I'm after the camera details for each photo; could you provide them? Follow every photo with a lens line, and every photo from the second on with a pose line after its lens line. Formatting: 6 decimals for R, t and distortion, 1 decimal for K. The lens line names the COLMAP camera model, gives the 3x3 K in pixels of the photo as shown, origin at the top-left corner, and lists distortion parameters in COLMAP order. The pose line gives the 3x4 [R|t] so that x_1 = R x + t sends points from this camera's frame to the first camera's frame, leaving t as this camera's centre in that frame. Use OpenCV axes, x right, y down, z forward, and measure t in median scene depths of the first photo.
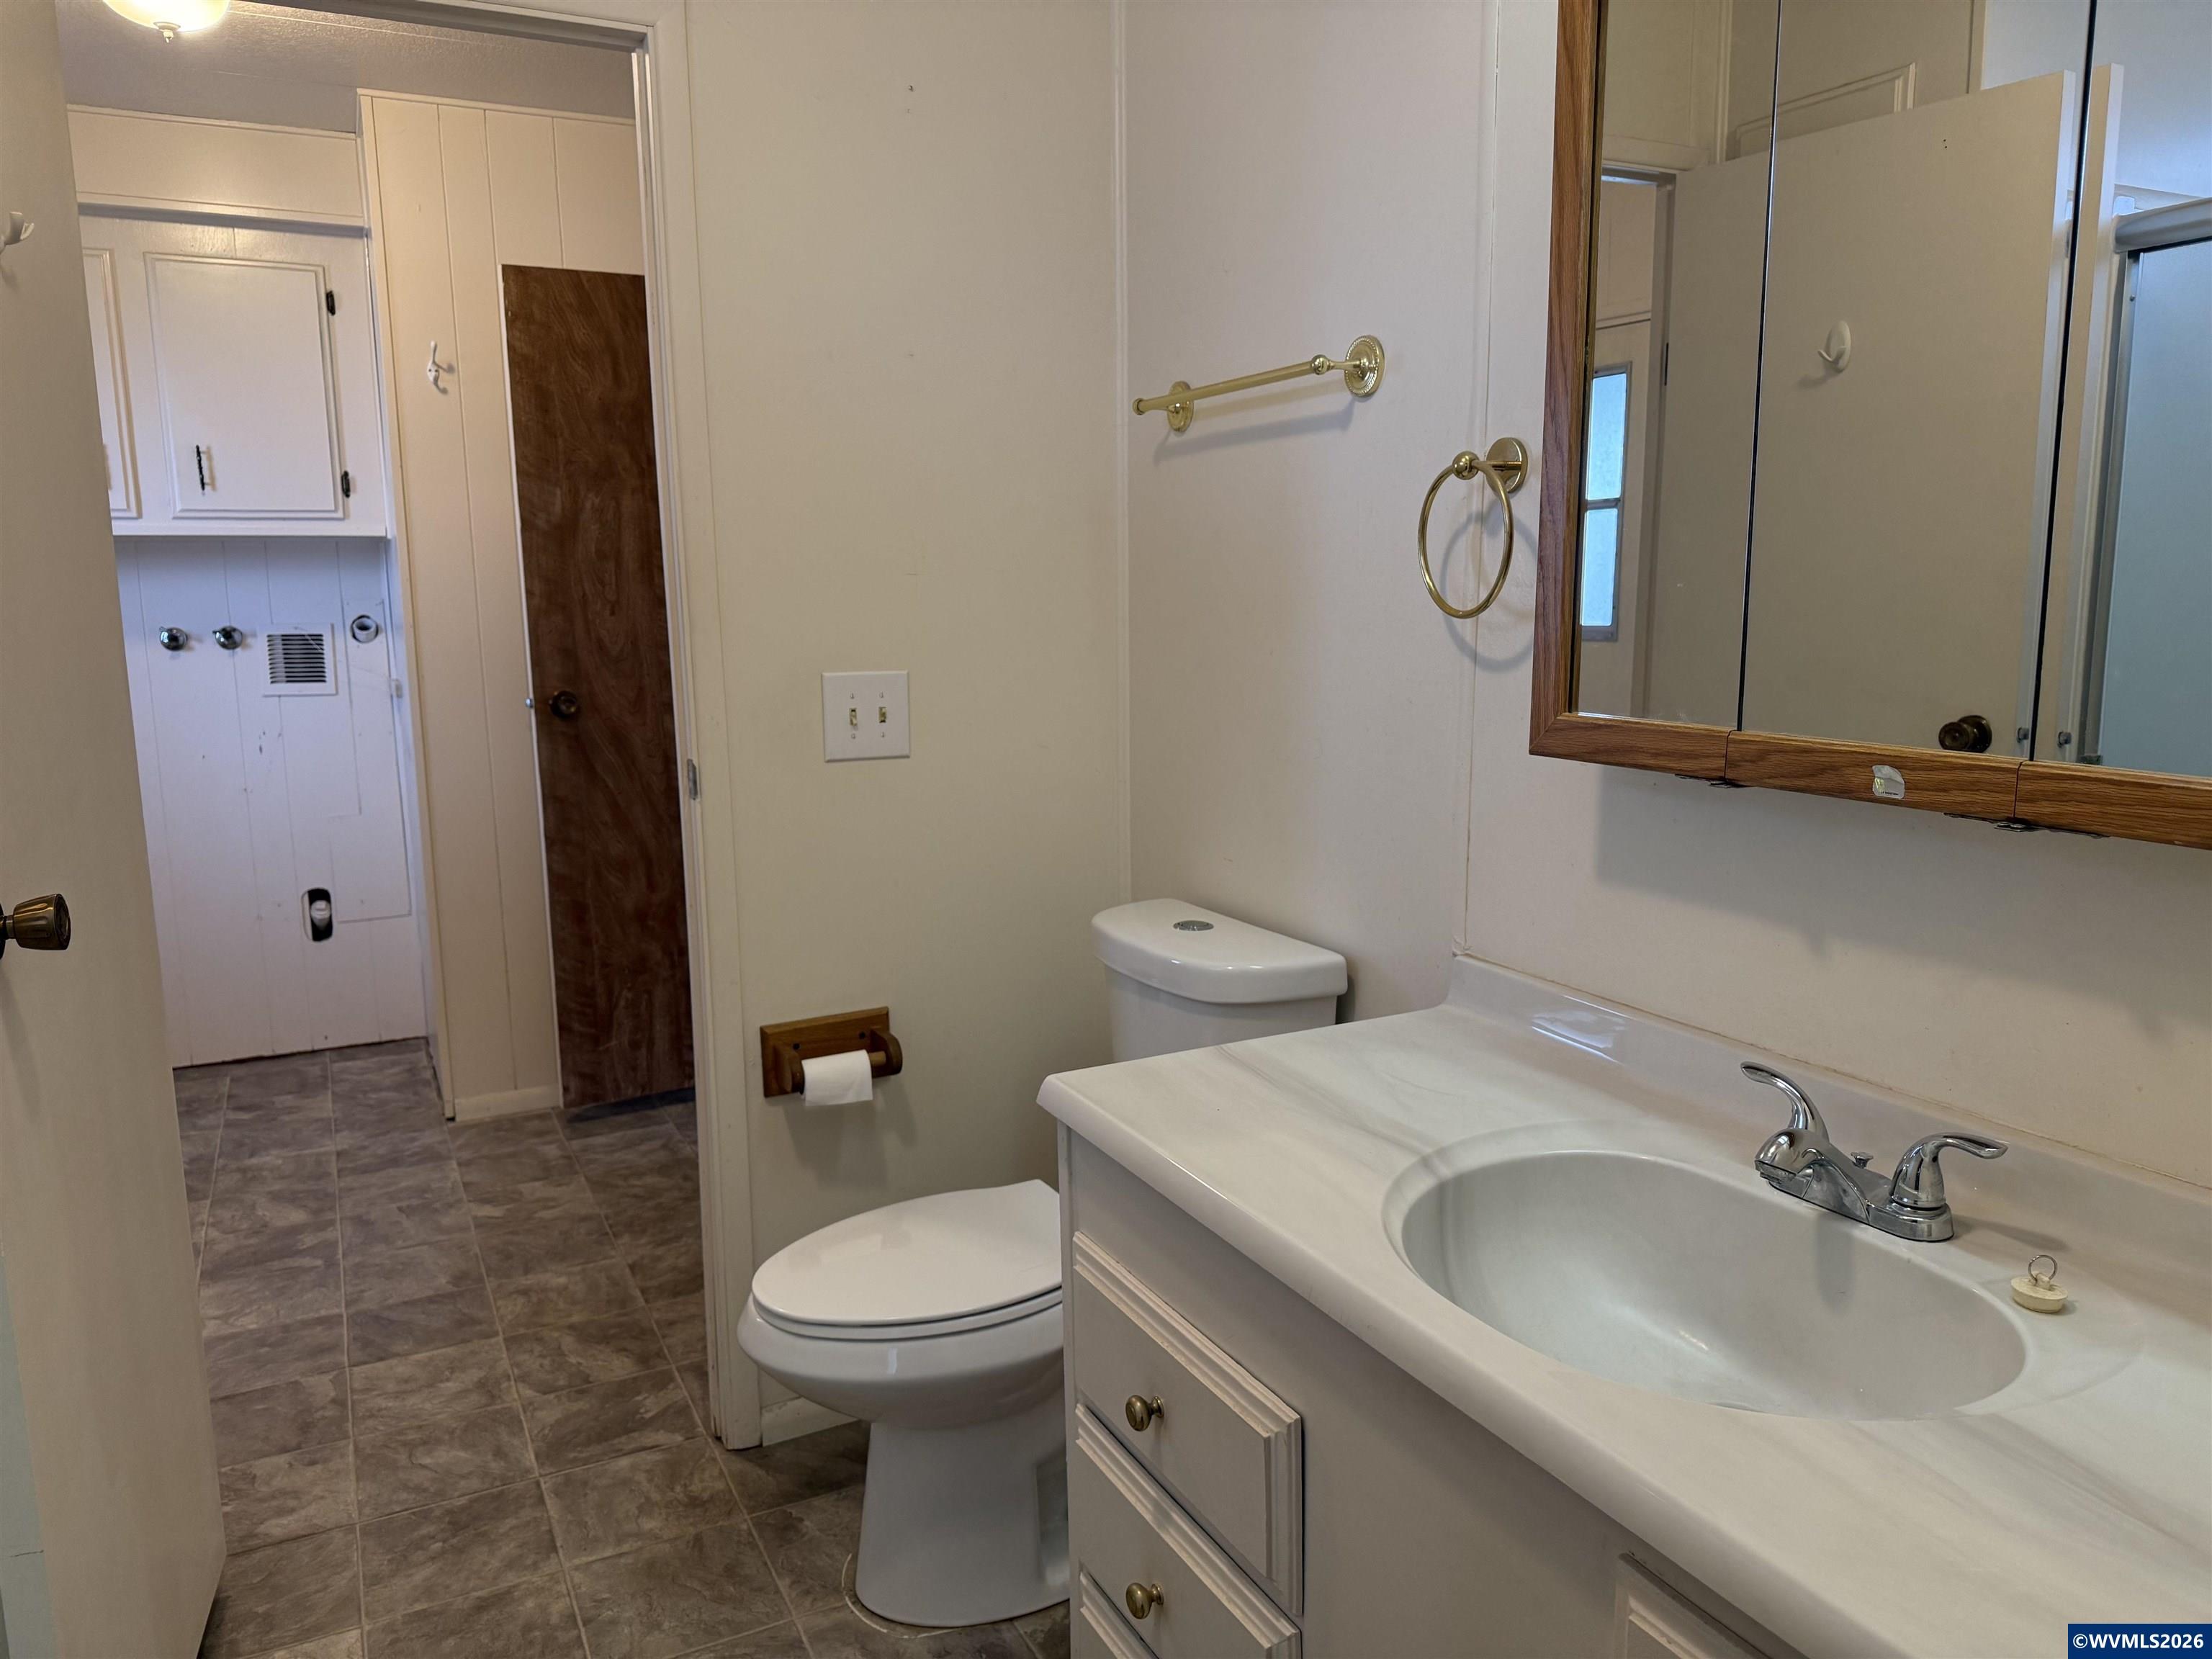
lens RADIAL K [[1555.9, 0, 1142.6], [0, 1555.9, 832.1], [0, 0, 1]] dist [-0.007193, -0.007533]
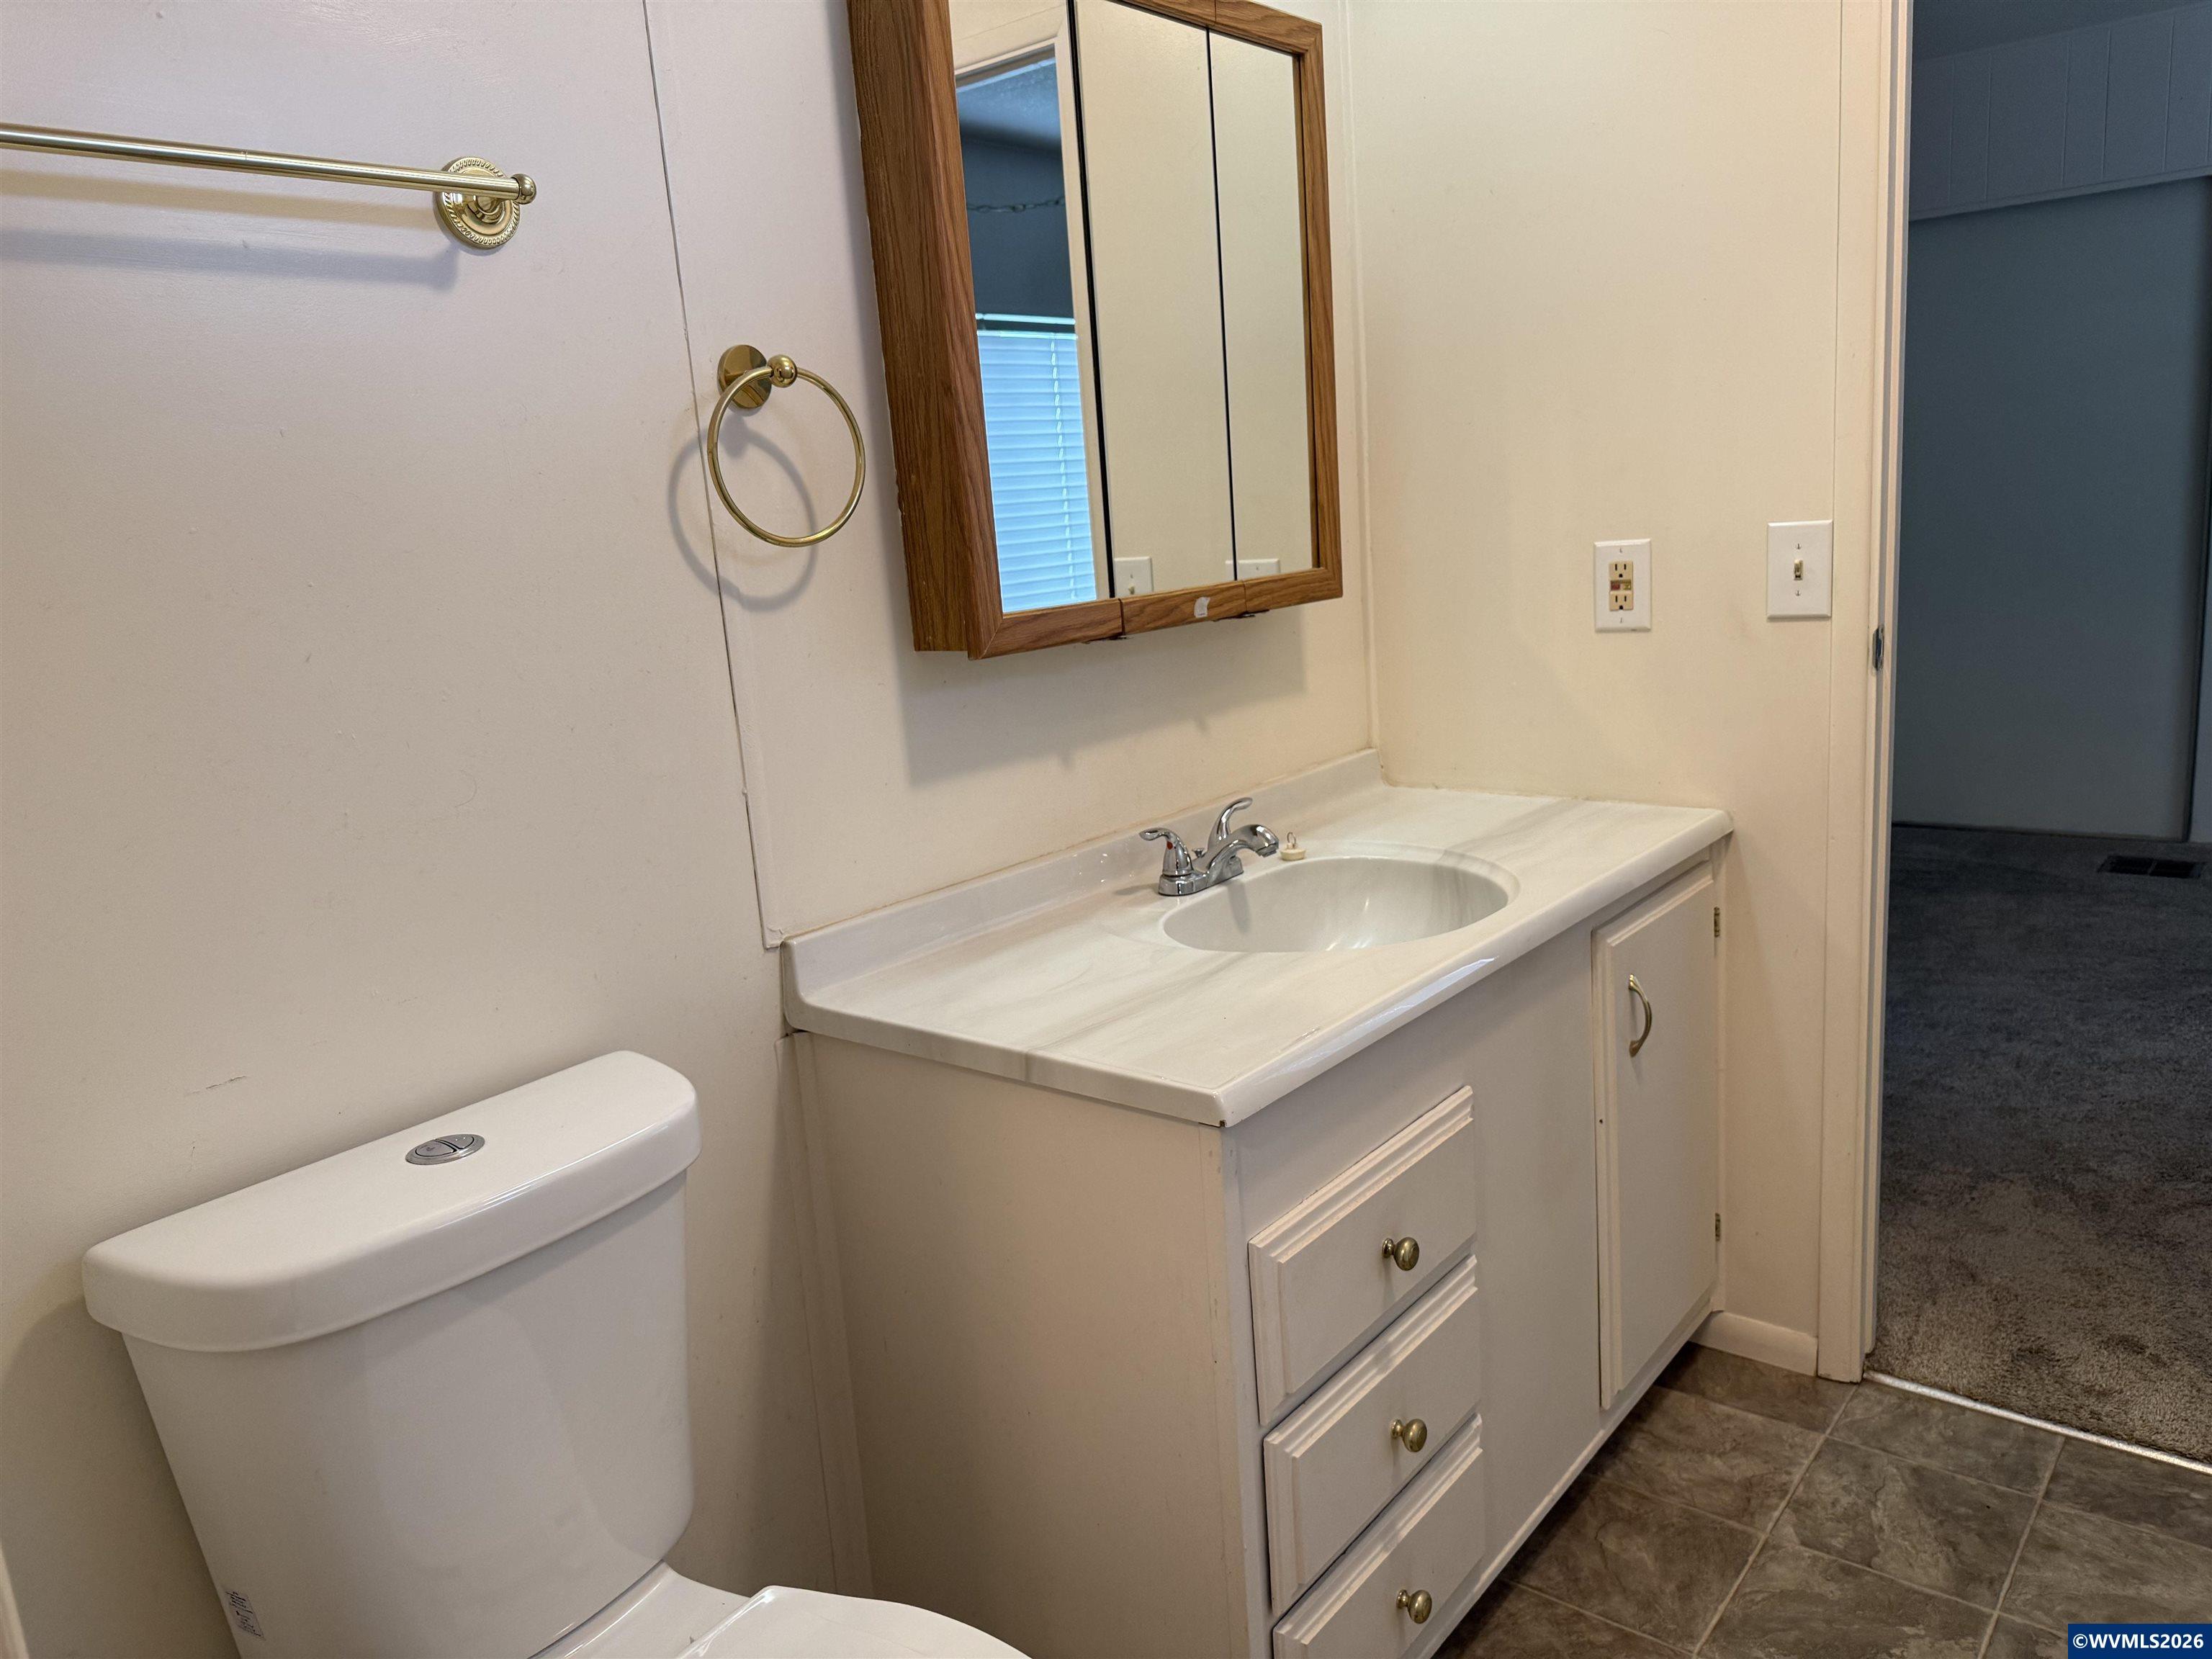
lens RADIAL K [[1504.3, 0, 1106.0], [0, 1504.3, 829.5], [0, 0, 1]] dist [0.007425, -0.001405]
pose [[-0.379224, -0.153611, 0.912465, -0.845403], [0.225585, 0.941021, 0.252173, -0.206858], [-0.897385, 0.301468, -0.322205, 1.480154]]
